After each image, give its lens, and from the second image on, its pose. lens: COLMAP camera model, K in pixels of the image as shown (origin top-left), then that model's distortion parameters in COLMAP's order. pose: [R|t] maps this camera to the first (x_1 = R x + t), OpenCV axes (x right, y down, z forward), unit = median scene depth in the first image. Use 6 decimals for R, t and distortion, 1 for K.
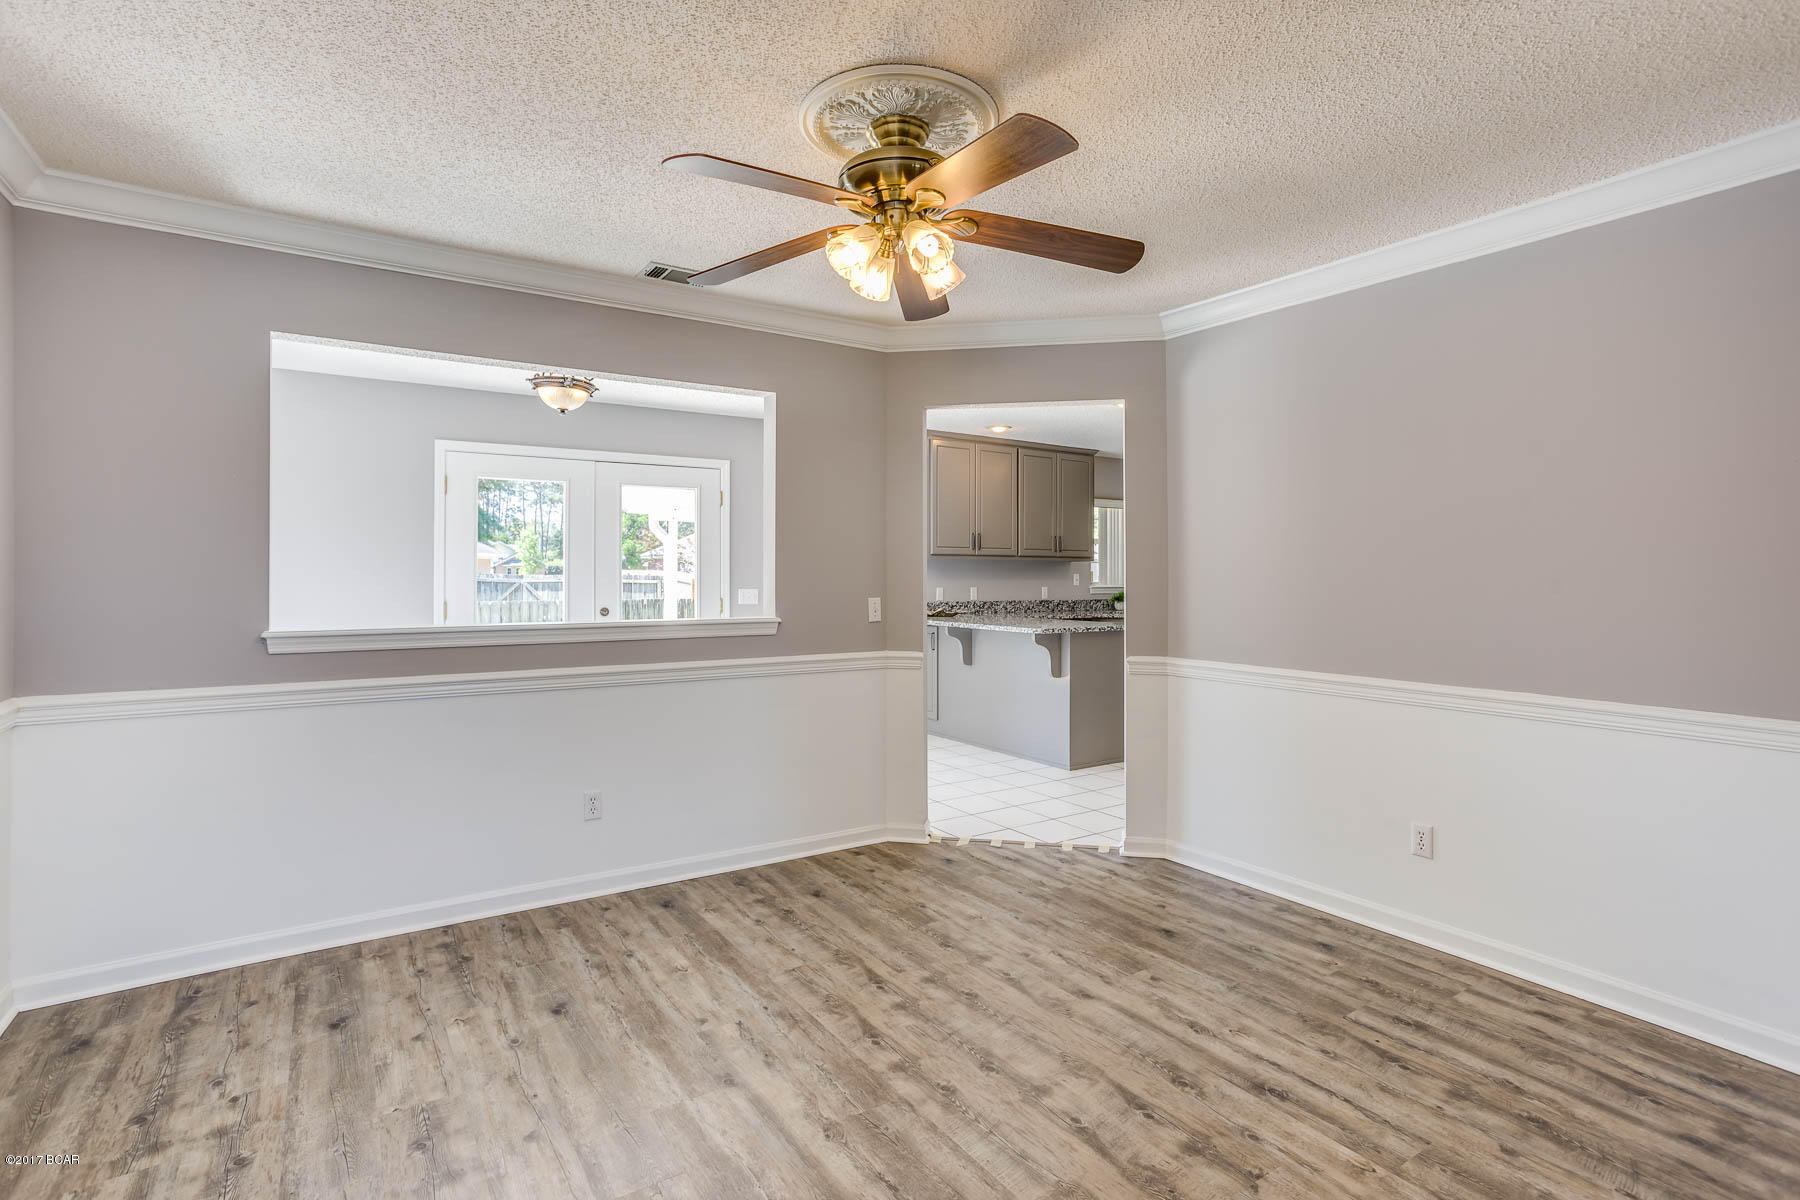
lens RADIAL K [[871.3, 0, 882.8], [0, 871.3, 567.5], [0, 0, 1]] dist [-0.043044, 0.010718]
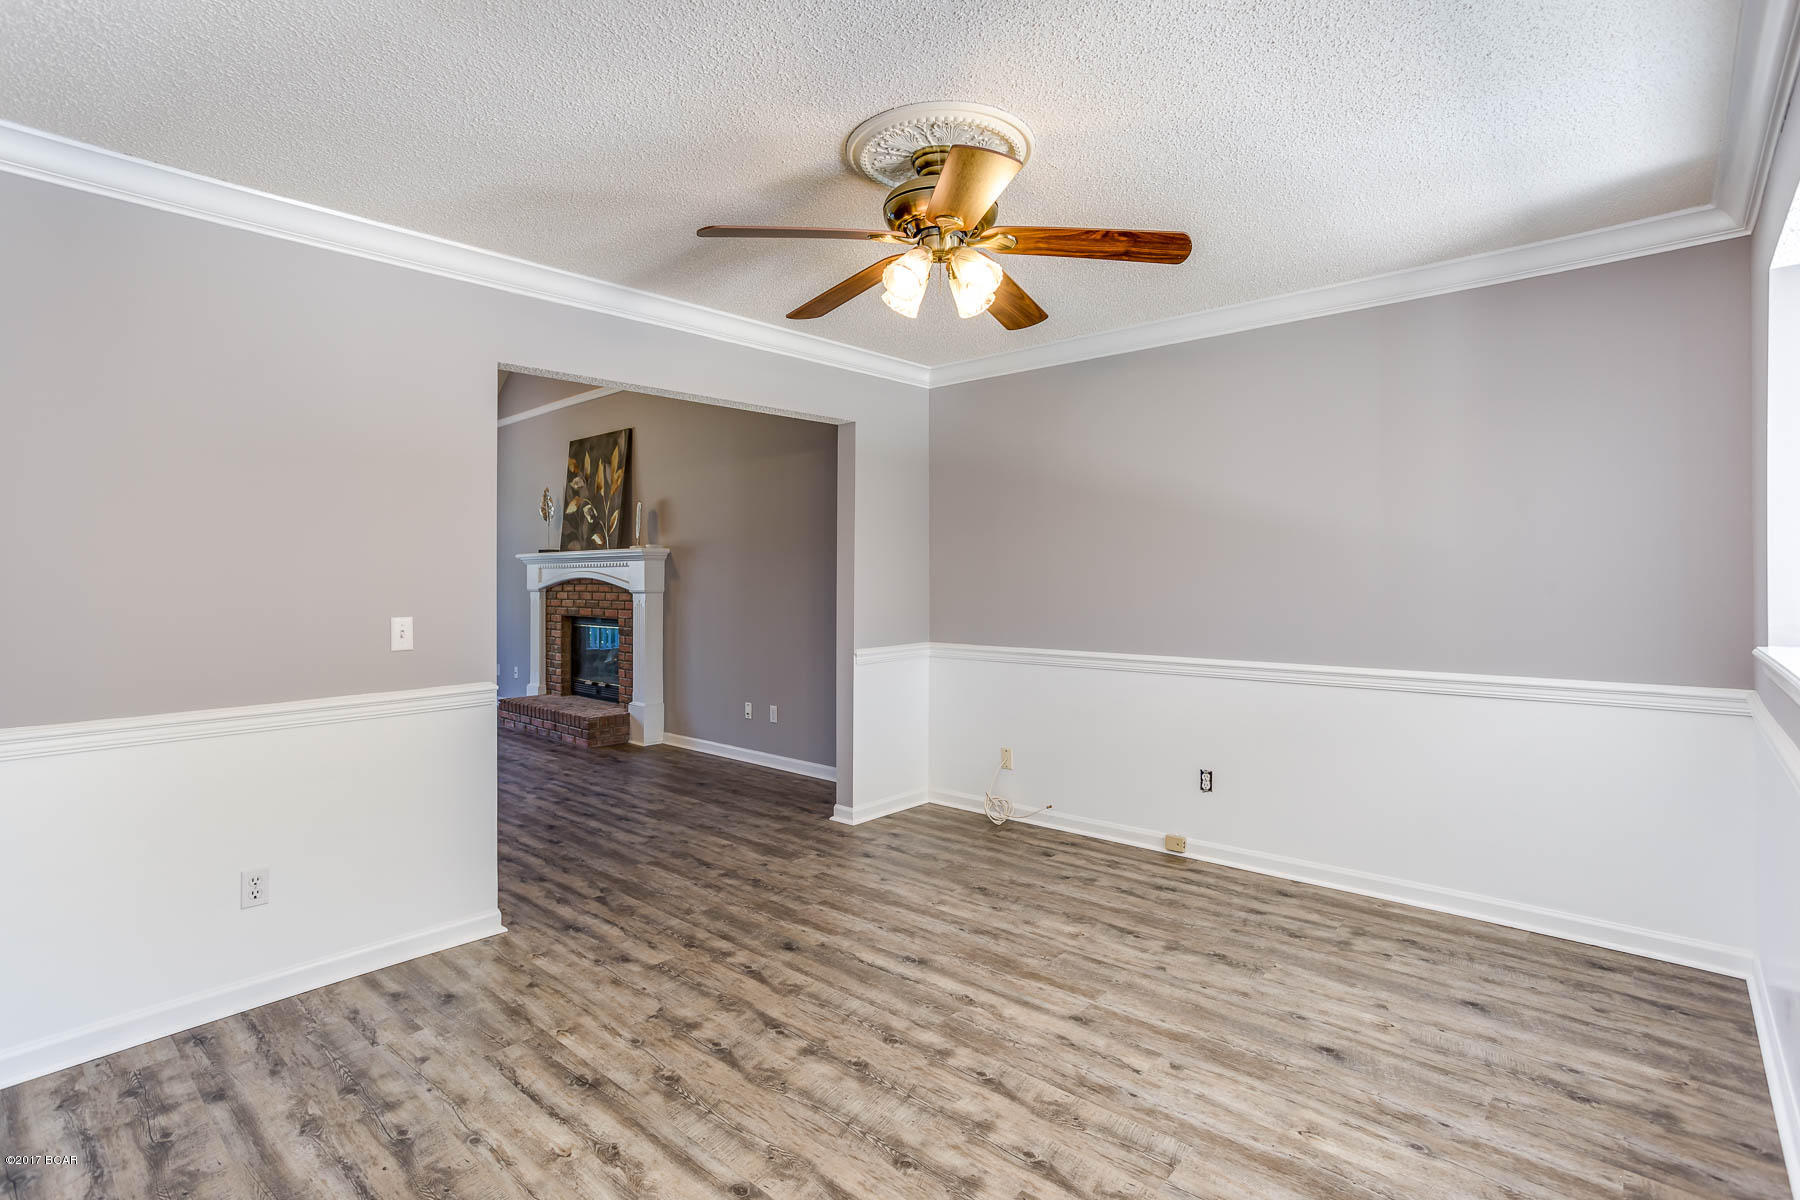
lens RADIAL K [[871.3, 0, 905.3], [0, 871.3, 581.4], [0, 0, 1]] dist [-0.043044, 0.010718]
pose [[-0.962032, 0.005574, -0.272880, 0.339072], [0.005651, 0.999984, 0.000503, 0.012063], [0.272879, -0.001058, -0.962048, 1.959501]]
